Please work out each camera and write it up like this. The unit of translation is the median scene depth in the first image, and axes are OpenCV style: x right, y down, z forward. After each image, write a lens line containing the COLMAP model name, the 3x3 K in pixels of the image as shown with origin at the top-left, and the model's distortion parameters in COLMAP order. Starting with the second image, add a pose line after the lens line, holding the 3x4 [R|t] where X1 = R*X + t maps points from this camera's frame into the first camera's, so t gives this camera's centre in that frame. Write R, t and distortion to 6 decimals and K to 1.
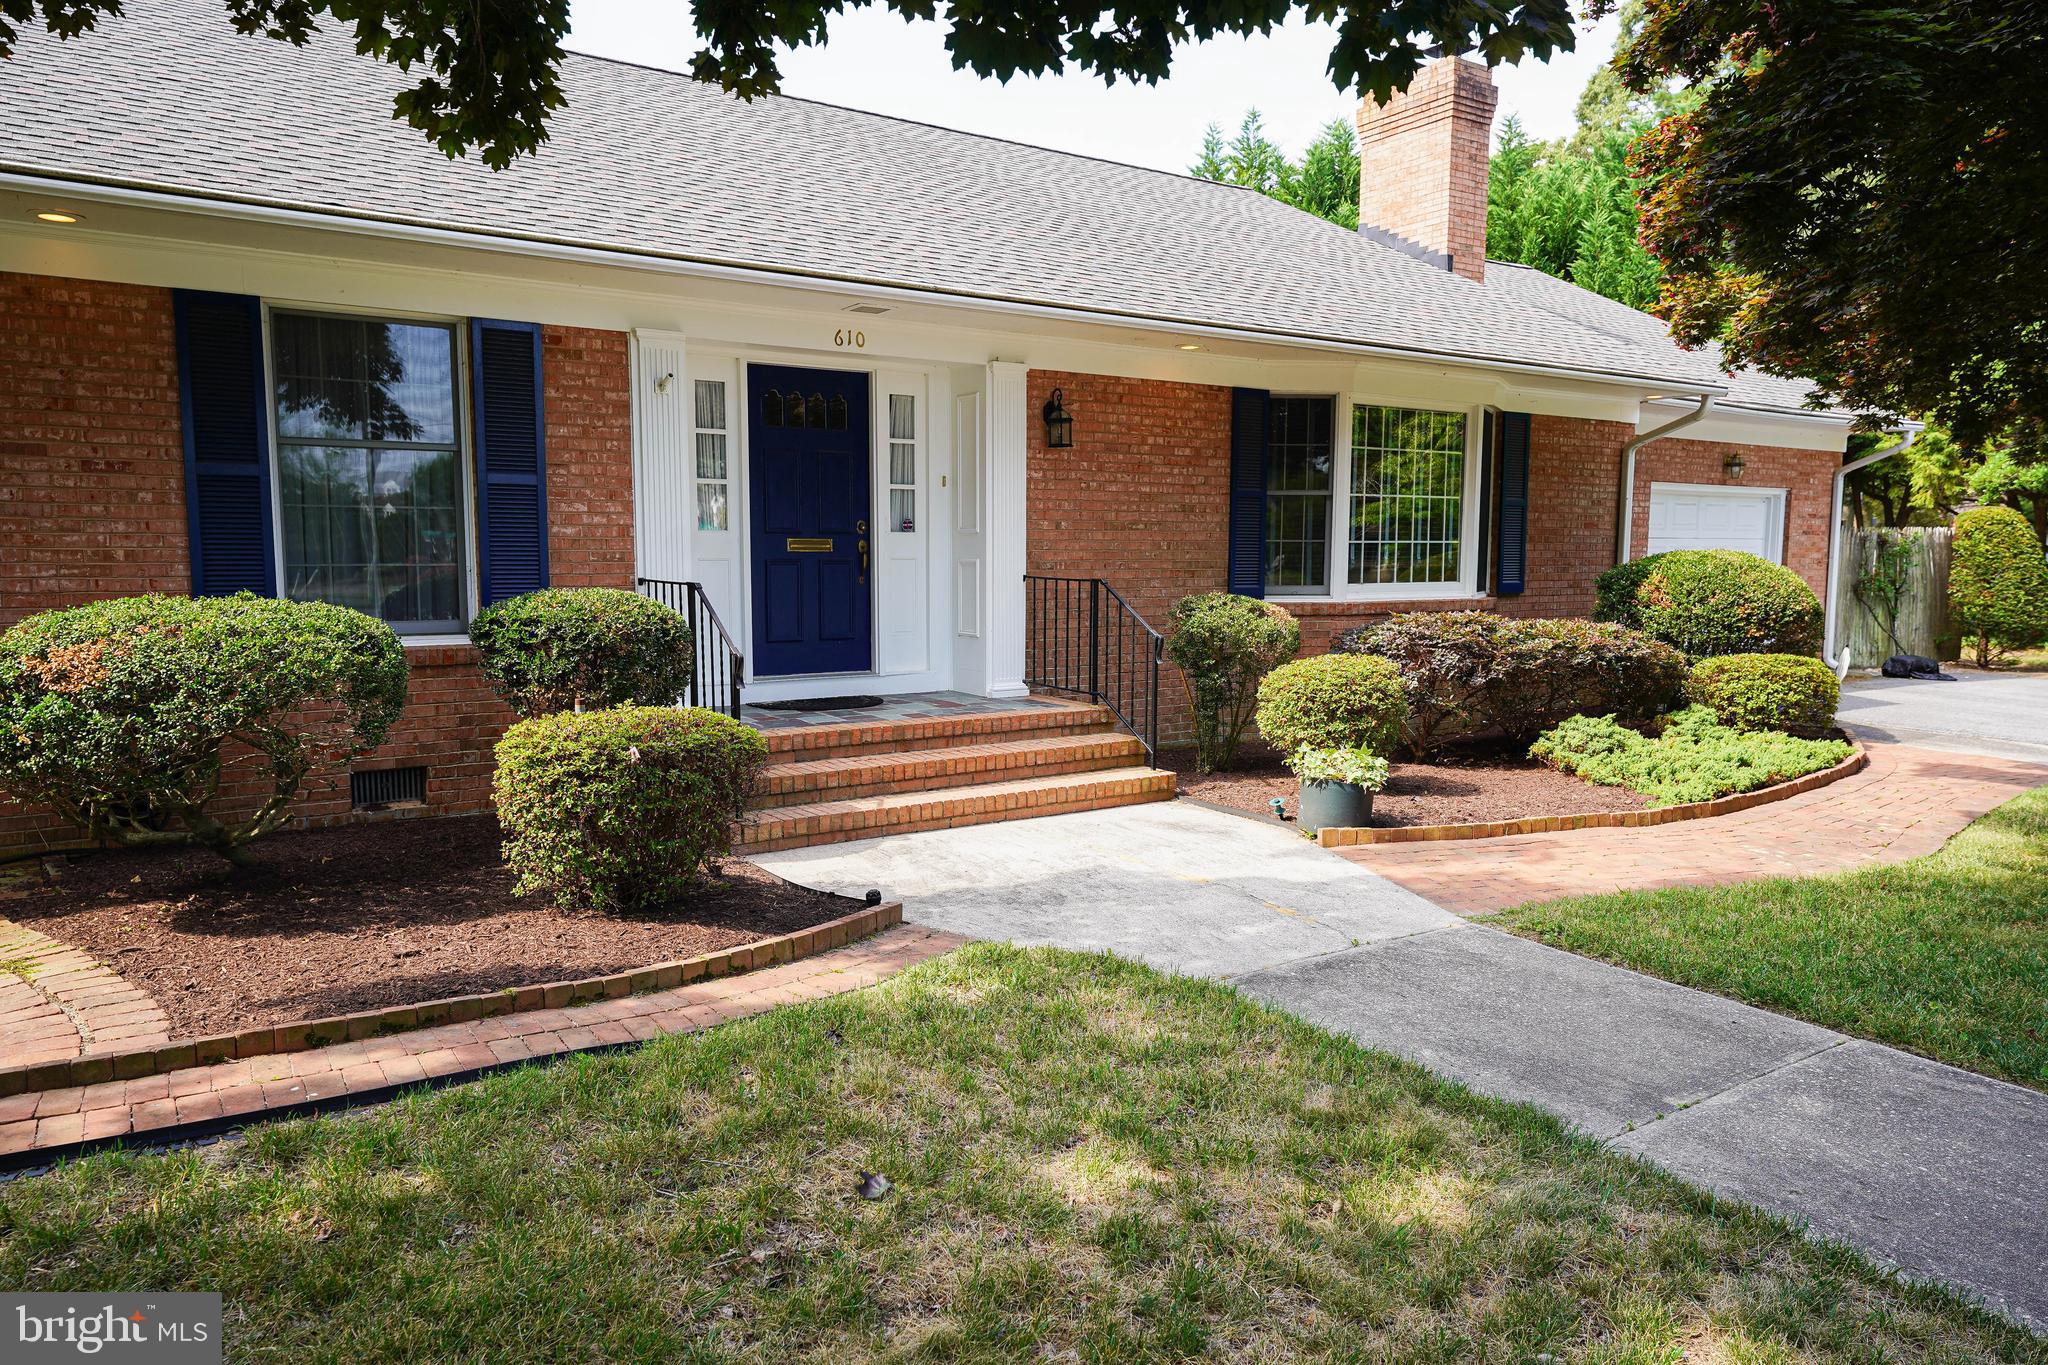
lens RADIAL K [[1333.7, 0, 1008.4], [0, 1333.7, 678.7], [0, 0, 1]] dist [0.013808, 0.003276]
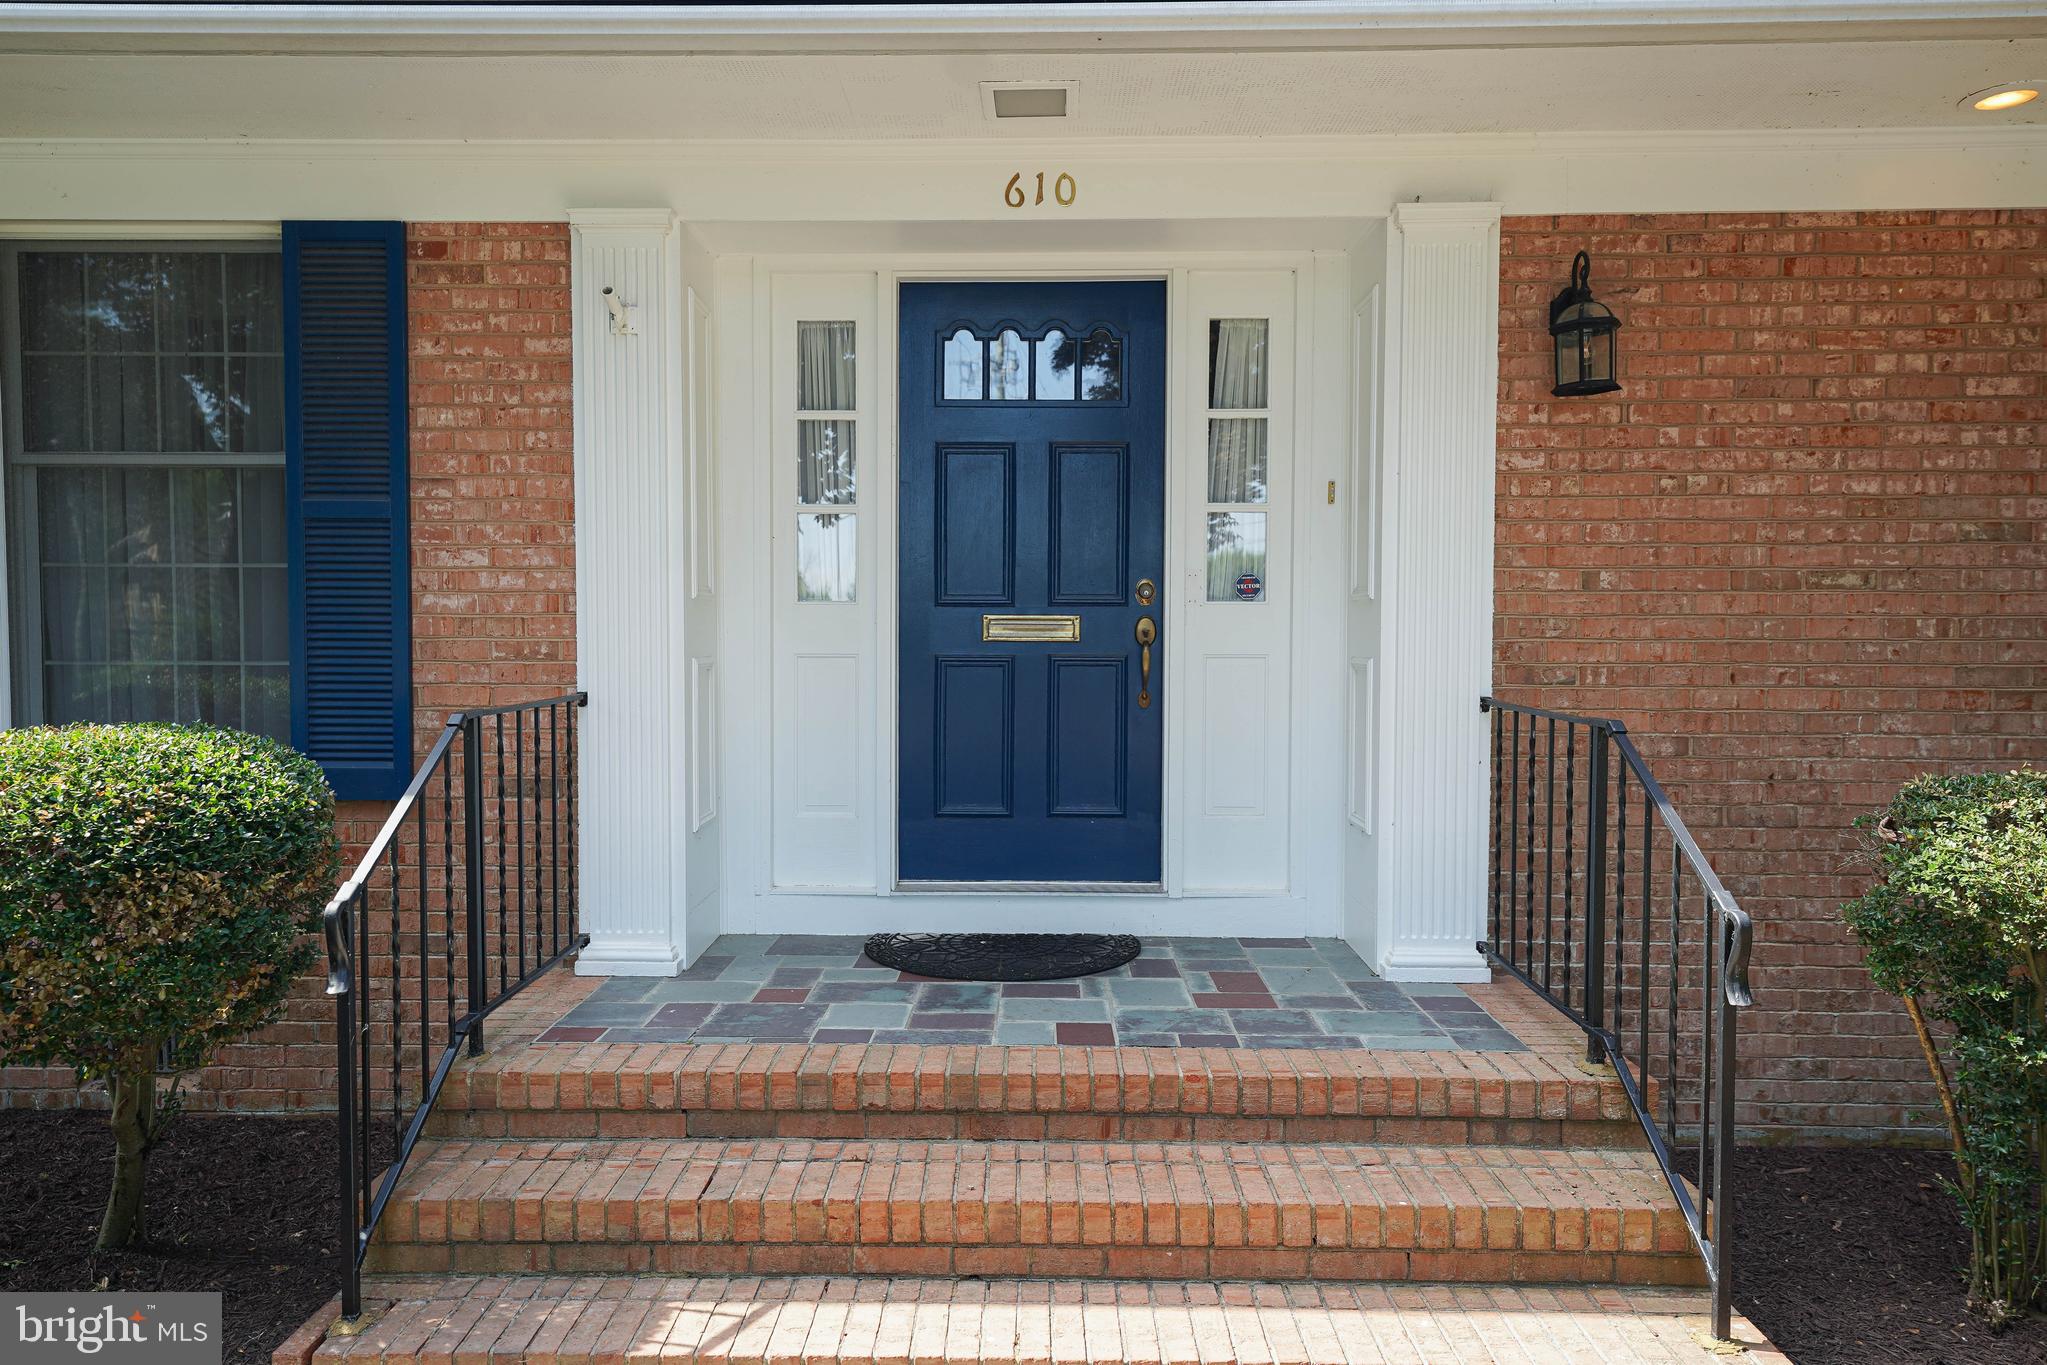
lens RADIAL K [[1333.0, 0, 1026.1], [0, 1333.0, 685.3], [0, 0, 1]] dist [0.013808, 0.003276]
pose [[0.820182, 0.022205, -0.571671, 0.139095], [-0.055636, 0.997606, -0.041072, -0.057375], [0.569391, 0.065492, 0.819454, 0.582403]]
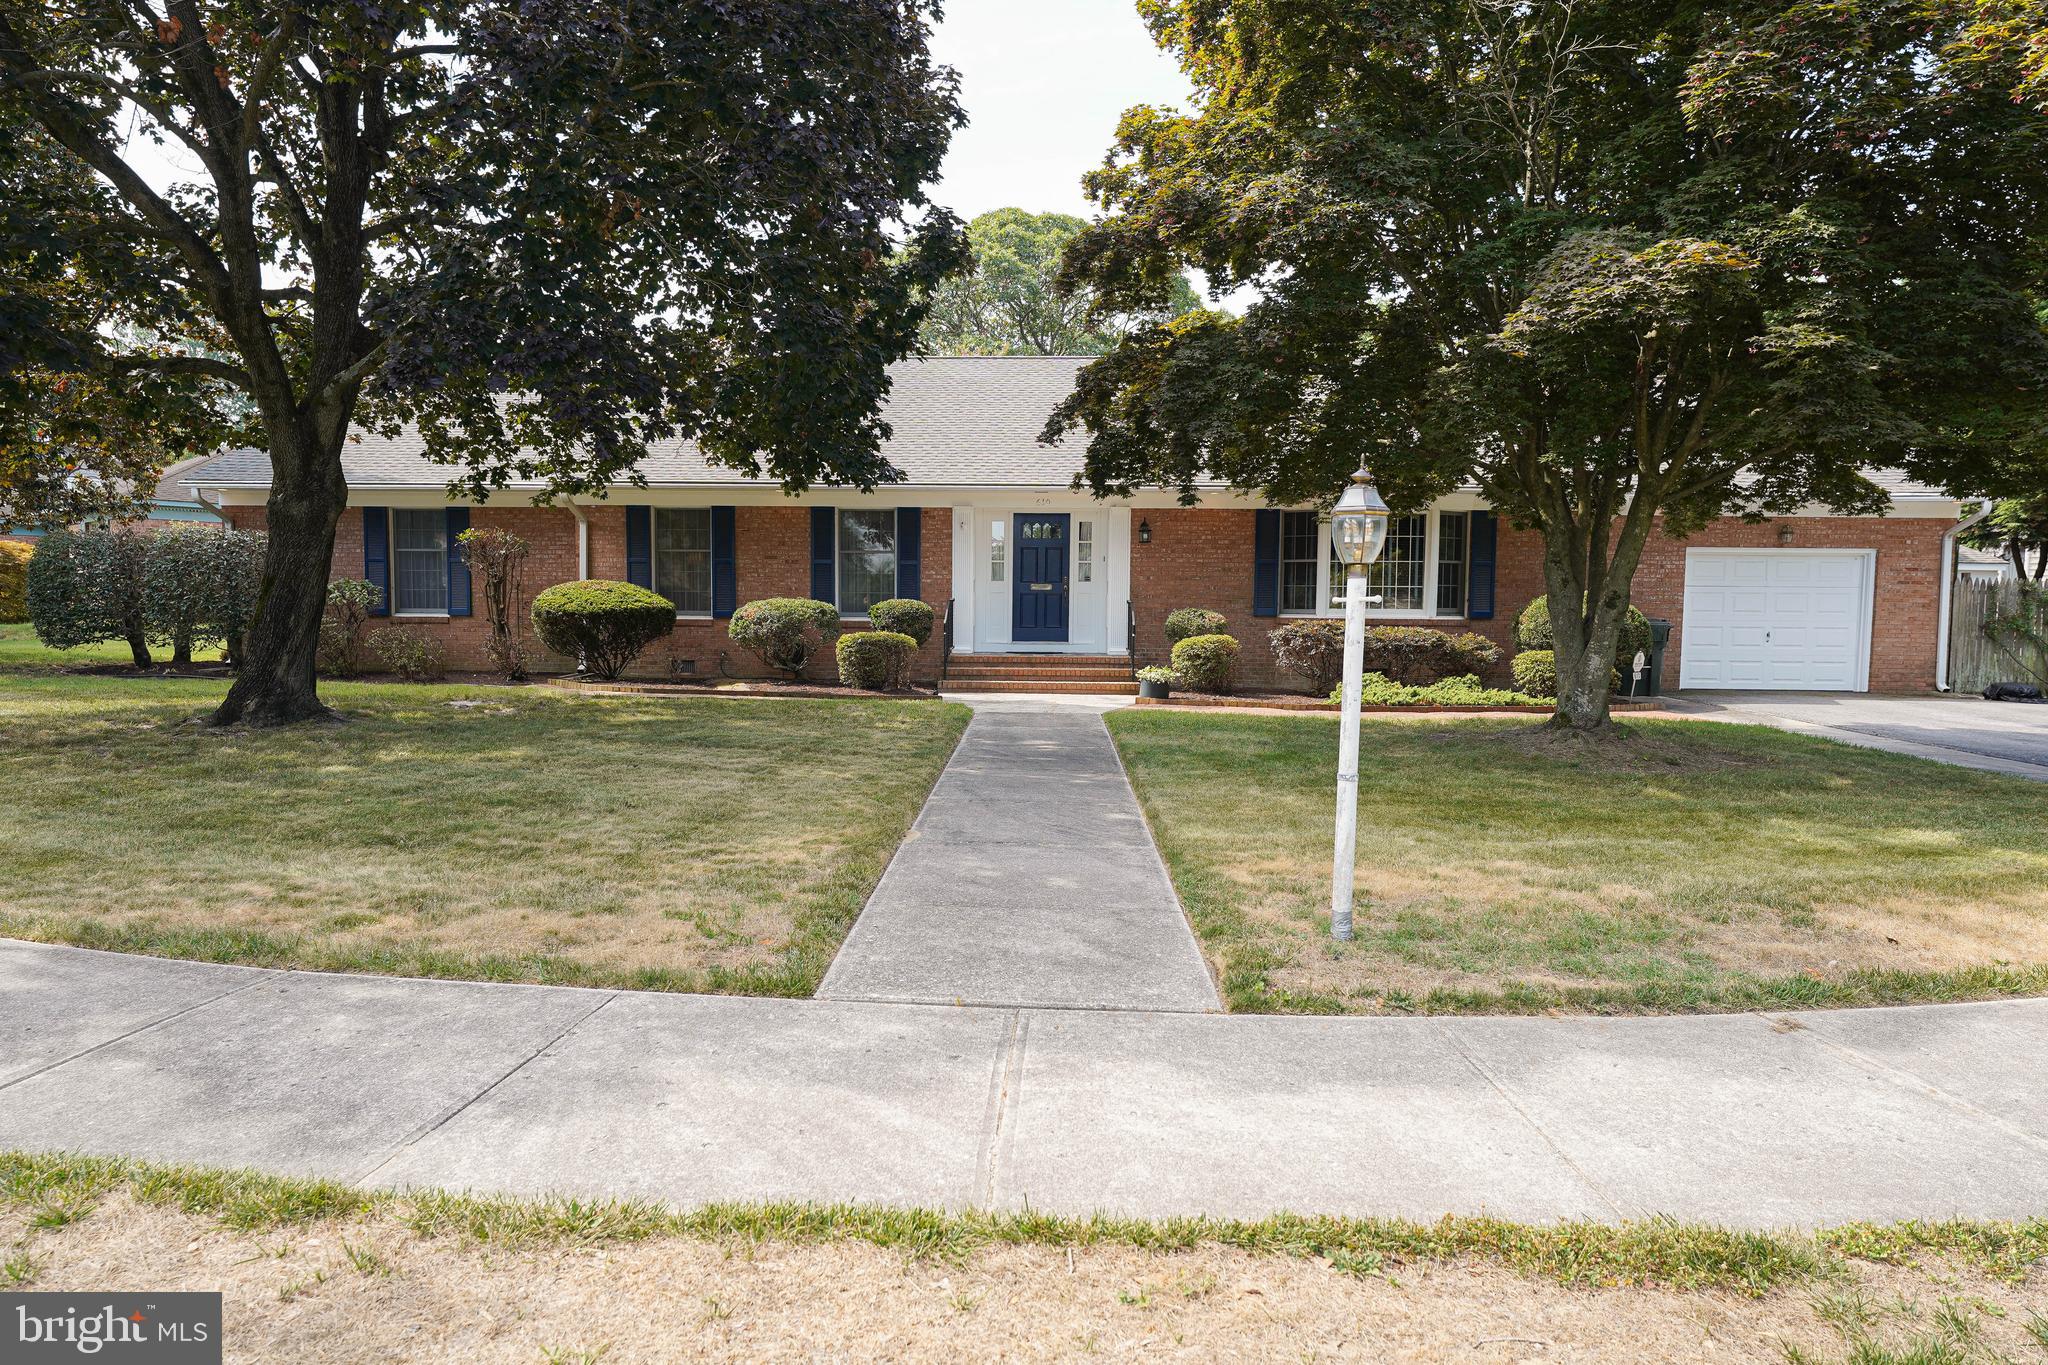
lens RADIAL K [[1198.9, 0, 1030.0], [0, 1198.9, 681.3], [0, 0, 1]] dist [-0.002303, -0.000111]
pose [[0.815173, 0.041002, -0.577765, 1.066302], [-0.063345, 0.997819, -0.018563, 0.107176], [0.575744, 0.051731, 0.815992, -0.735633]]
